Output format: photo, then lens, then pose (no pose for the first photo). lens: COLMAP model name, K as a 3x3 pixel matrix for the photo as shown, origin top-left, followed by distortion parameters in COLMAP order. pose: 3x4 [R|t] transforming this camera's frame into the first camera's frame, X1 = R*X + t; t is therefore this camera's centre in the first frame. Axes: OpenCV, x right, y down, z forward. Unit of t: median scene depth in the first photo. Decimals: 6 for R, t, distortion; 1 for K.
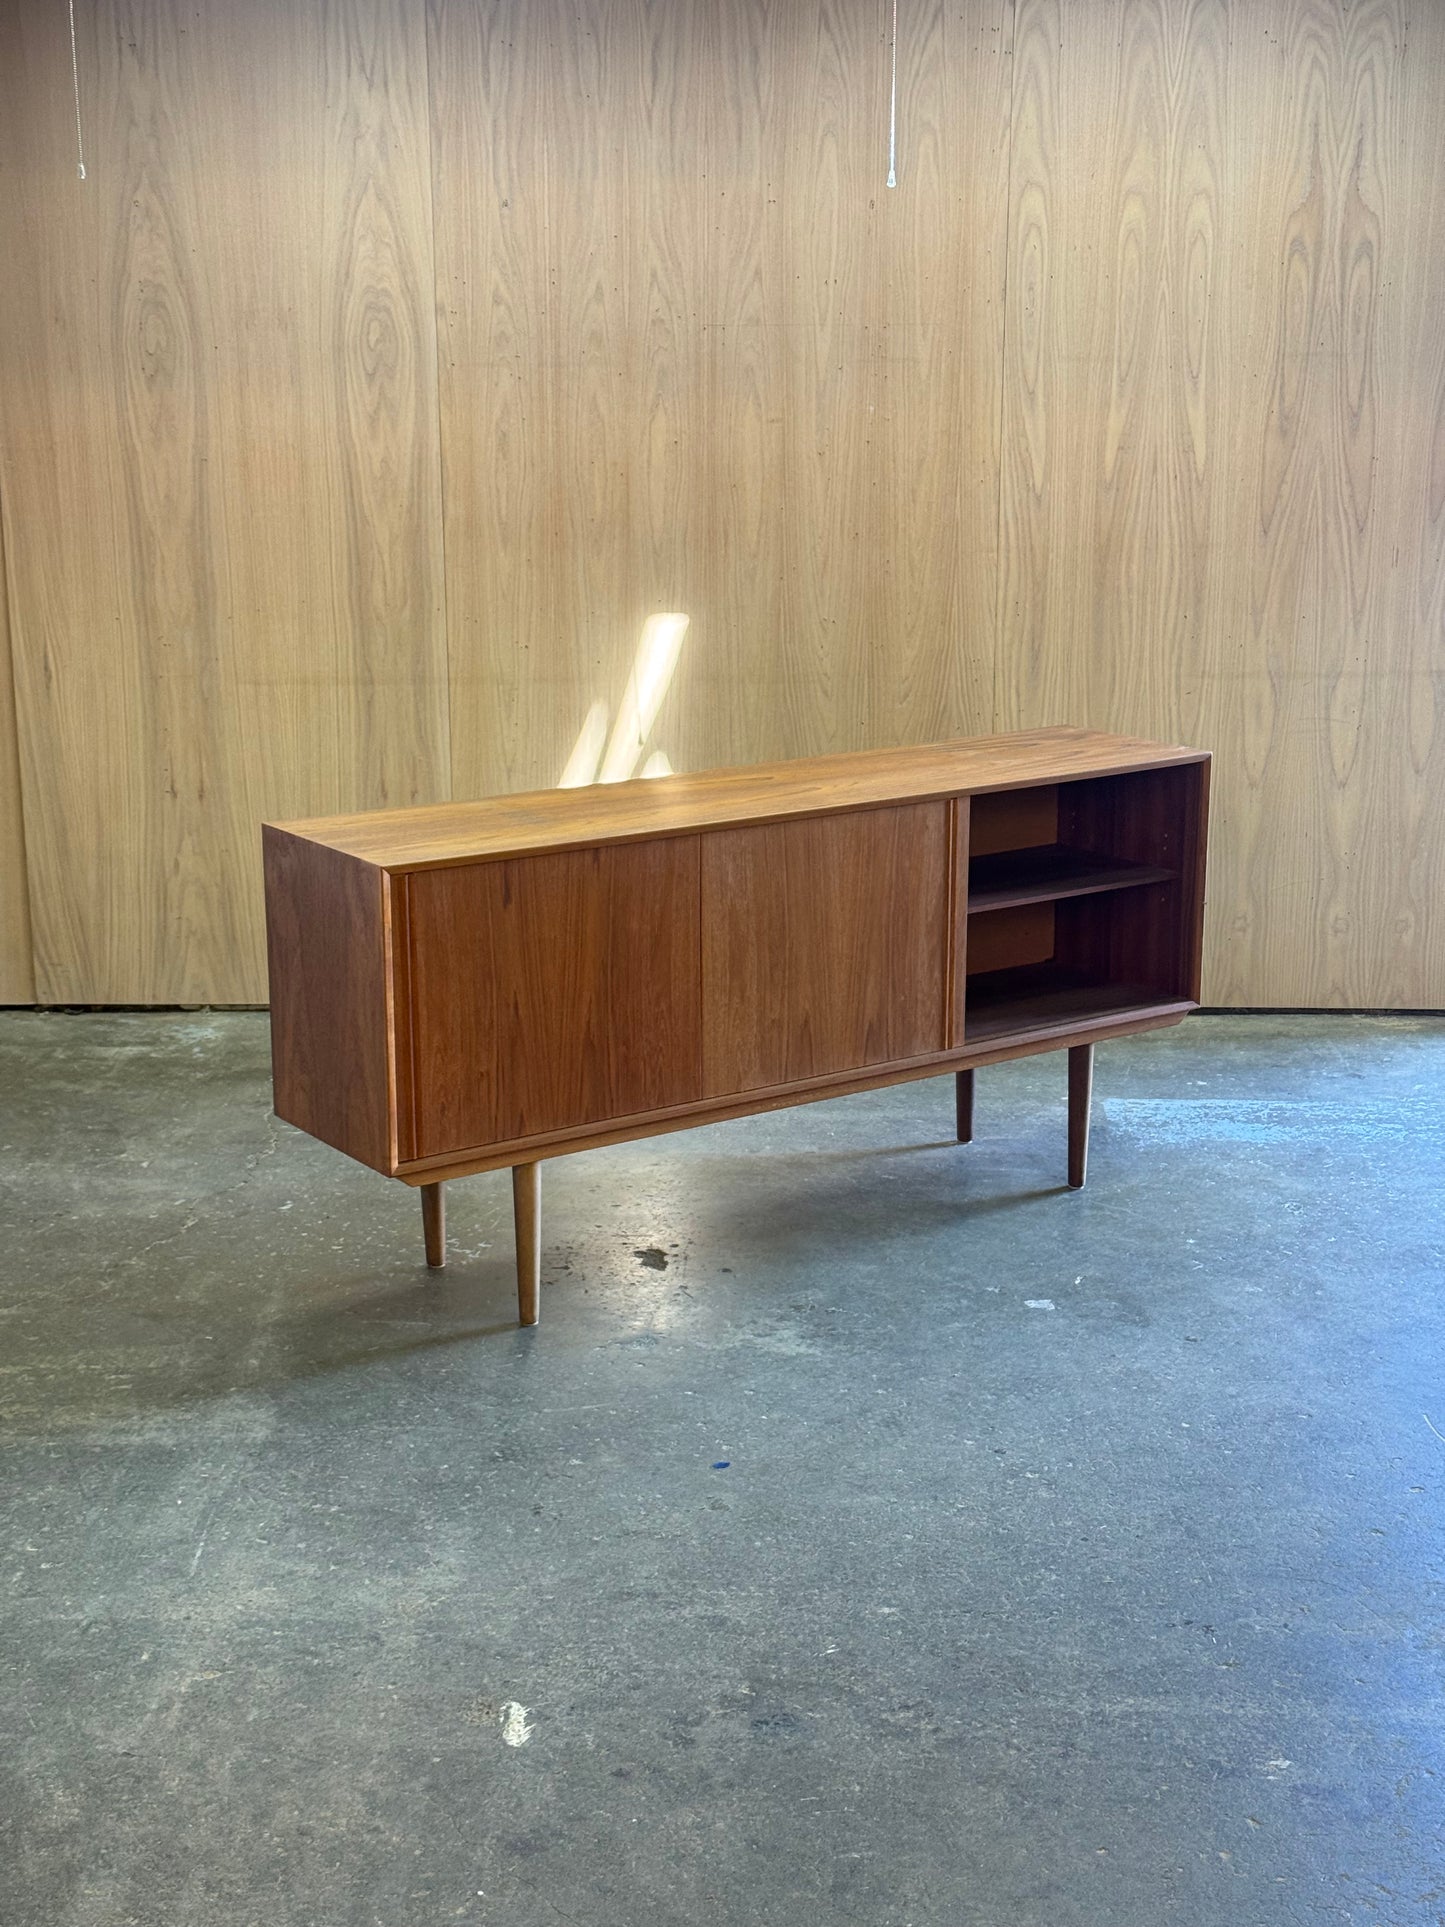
lens RADIAL K [[2690.4, 0, 723.4], [0, 2690.4, 973.3], [0, 0, 1]] dist [0.078915, 0.000000]
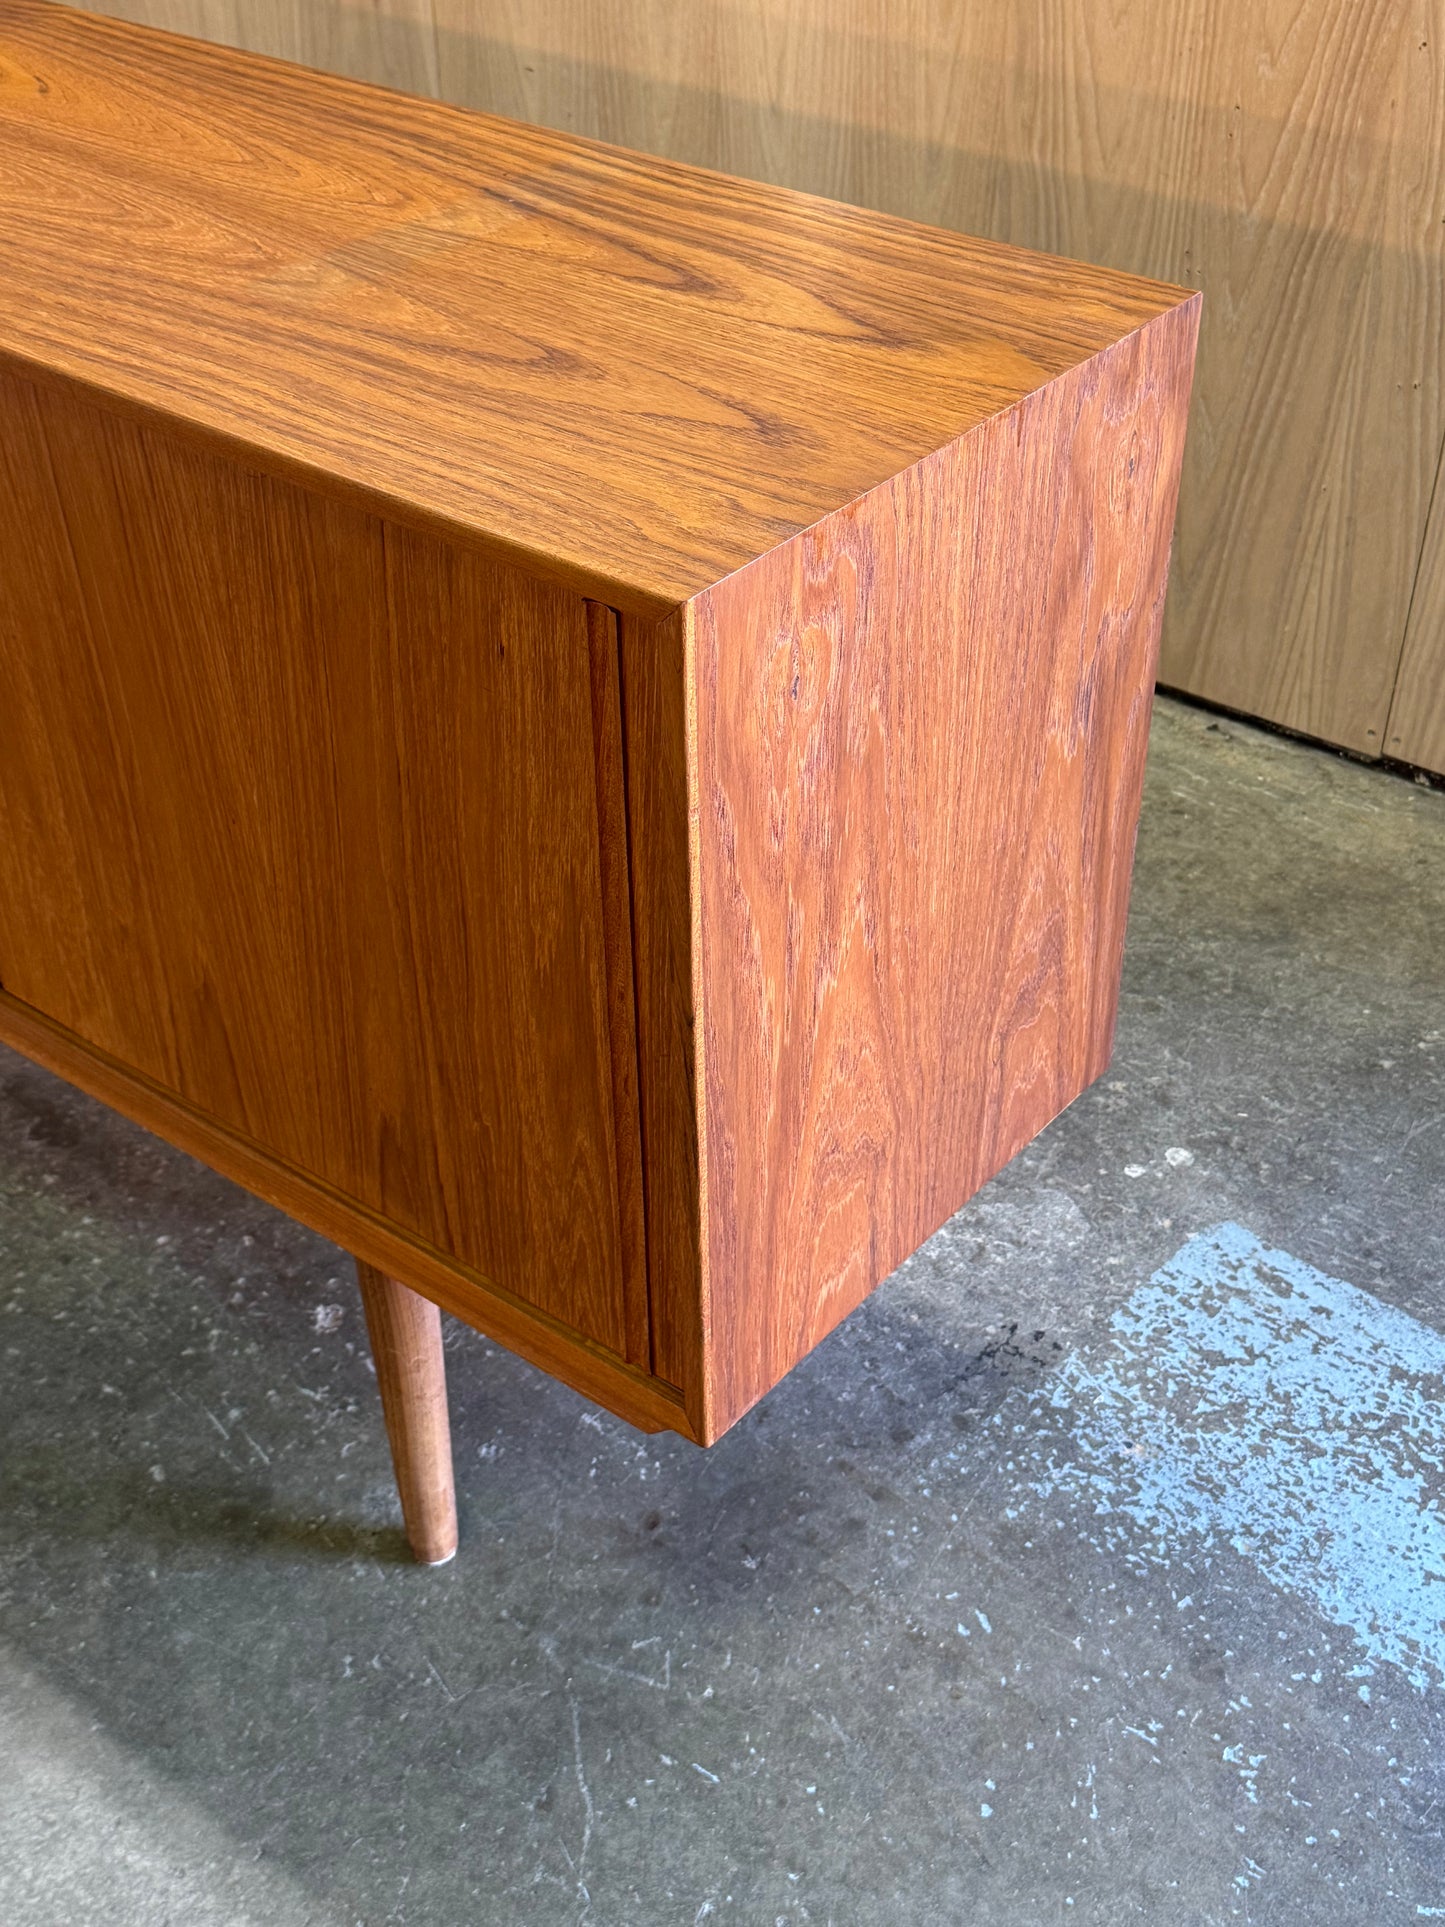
lens RADIAL K [[2322.7, 0, 715.5], [0, 2322.7, 963.6], [0, 0, 1]] dist [0.093829, 0.000000]
pose [[0.789067, 0.363502, -0.495216, 0.219425], [-0.144383, 0.893297, 0.425646, -0.104417], [0.597098, -0.264362, 0.757355, 0.685547]]
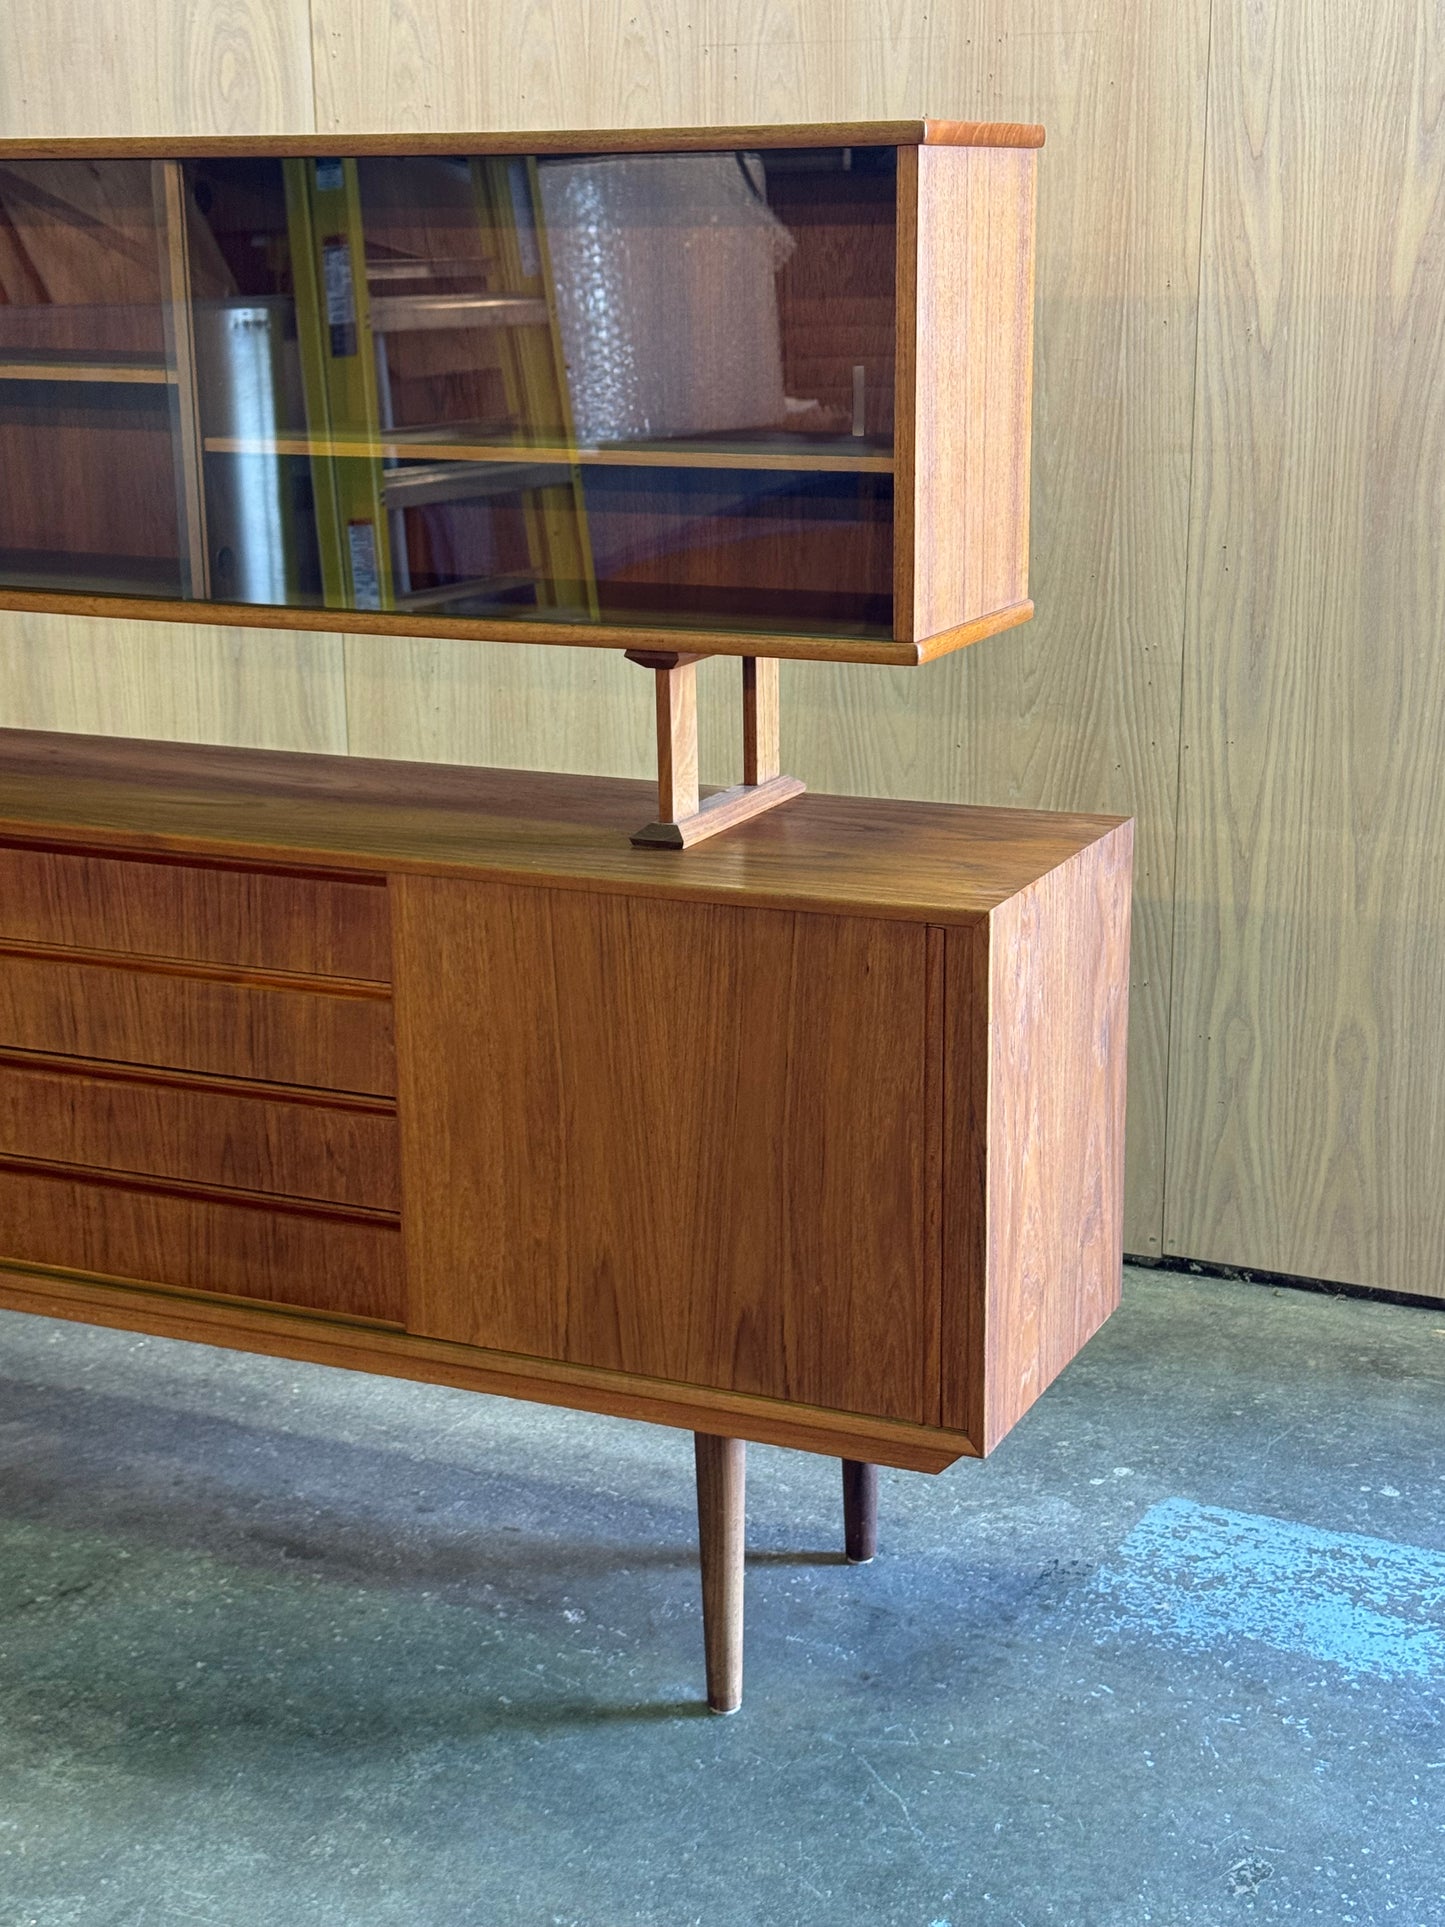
lens RADIAL K [[2842.5, 0, 709.7], [0, 2842.5, 963.8], [0, 0, 1]] dist [0.114967, 0.000000]
pose [[0.913987, 0.099245, -0.393419, 0.253908], [-0.095360, 0.995007, 0.029464, -0.060640], [0.394379, 0.010587, 0.918887, 0.427858]]
